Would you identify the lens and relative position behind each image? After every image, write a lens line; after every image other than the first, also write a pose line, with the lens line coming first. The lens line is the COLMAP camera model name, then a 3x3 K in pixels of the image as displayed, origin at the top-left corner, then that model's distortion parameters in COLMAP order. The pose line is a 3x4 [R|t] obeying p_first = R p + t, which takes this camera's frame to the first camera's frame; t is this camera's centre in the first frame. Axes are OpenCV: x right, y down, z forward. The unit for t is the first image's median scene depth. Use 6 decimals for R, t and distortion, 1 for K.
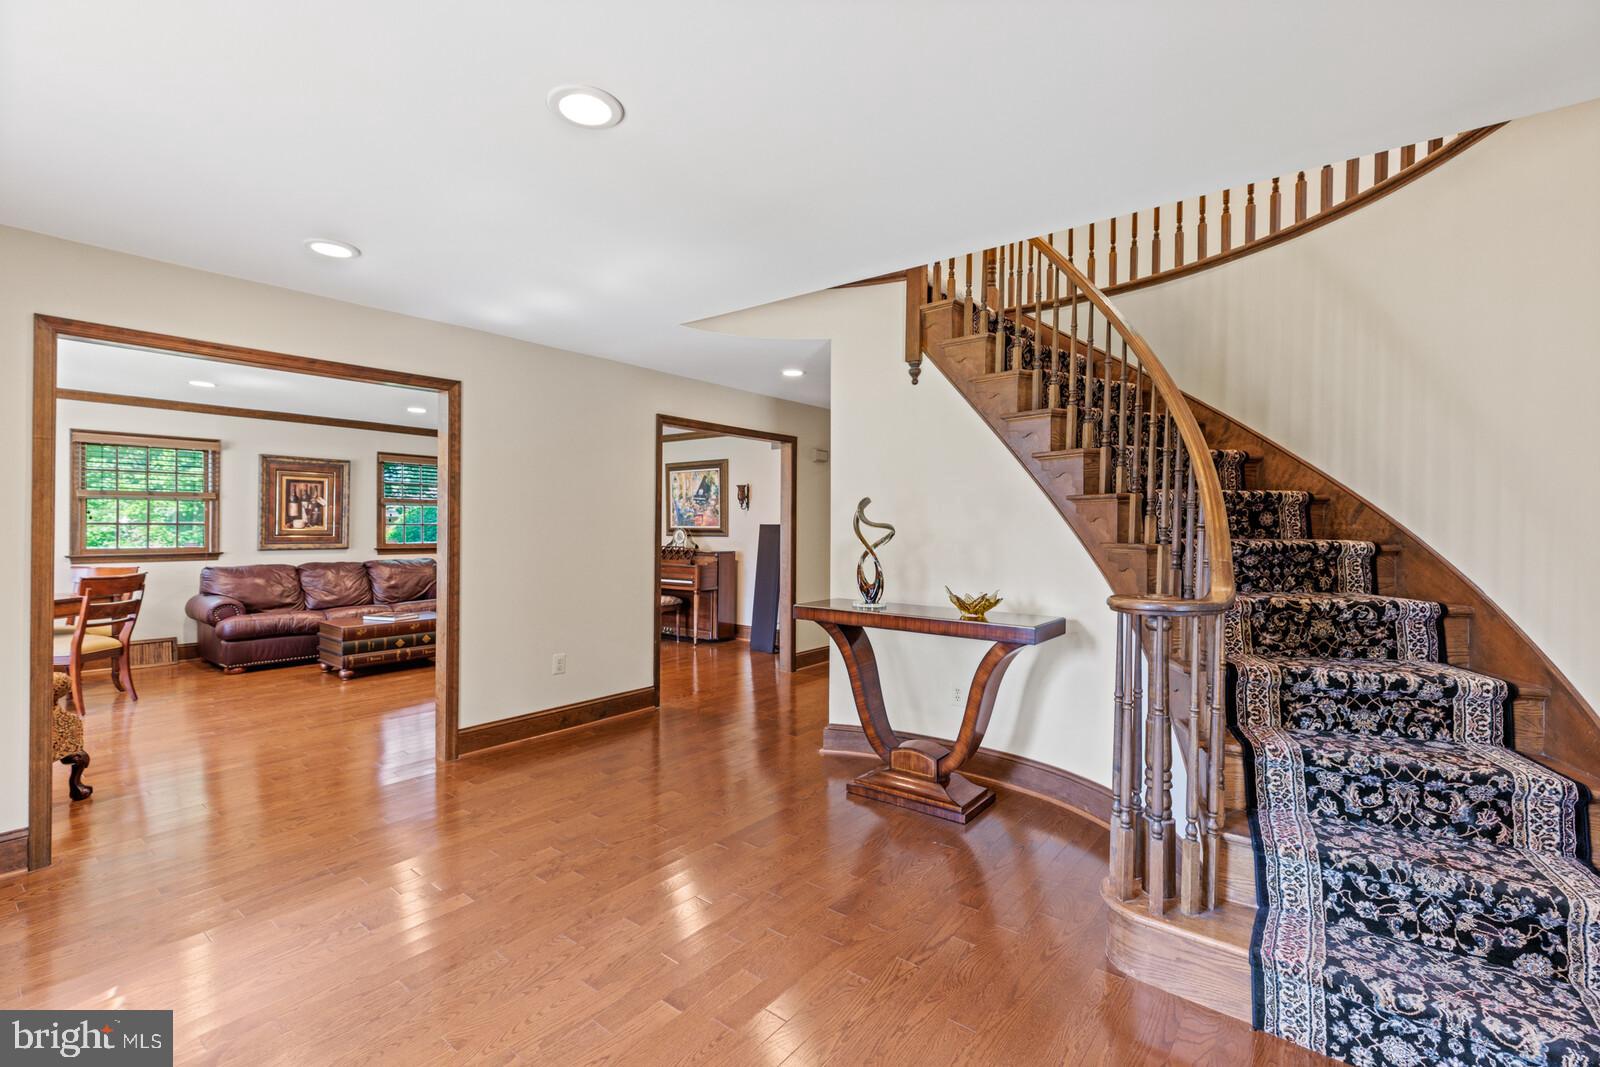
lens RADIAL K [[728.8, 0, 799.0], [0, 728.8, 535.1], [0, 0, 1]] dist [0.019423, 0.000484]
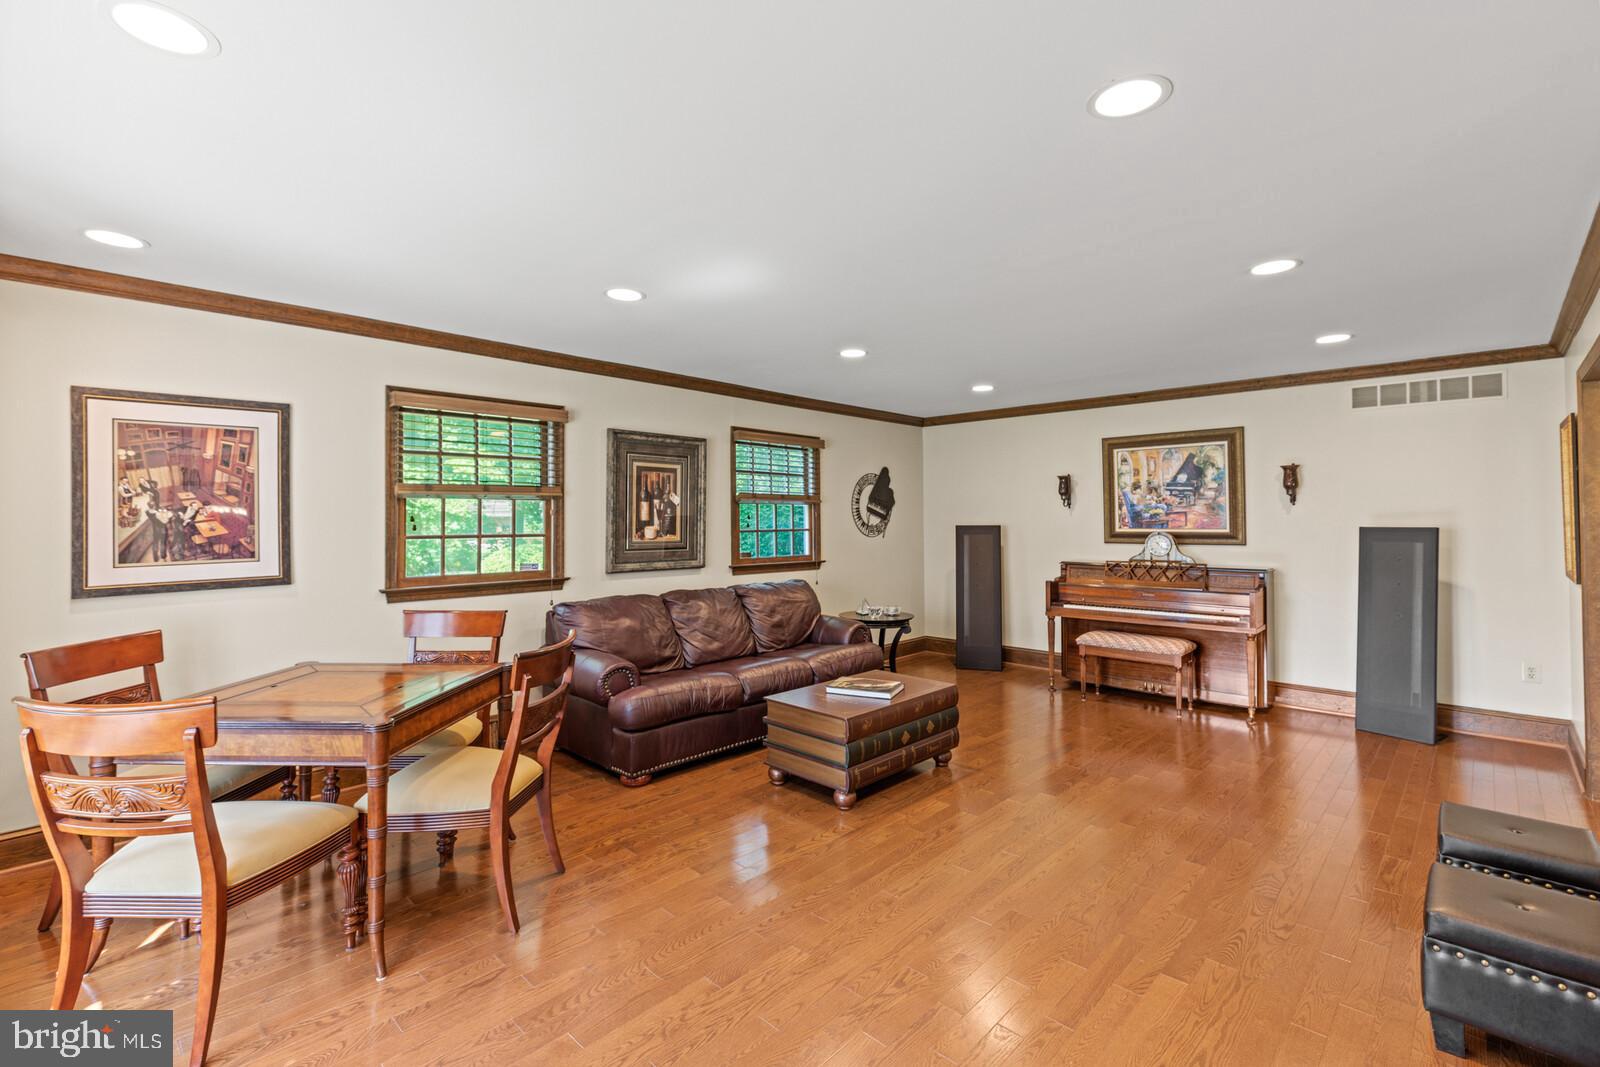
lens RADIAL K [[728.8, 0, 800.6], [0, 728.8, 524.3], [0, 0, 1]] dist [0.019423, 0.000484]
pose [[0.996048, -0.008992, -0.088365, -0.493793], [0.007951, 0.999895, -0.012124, -0.013564], [0.088465, 0.011374, 0.996014, 0.354955]]
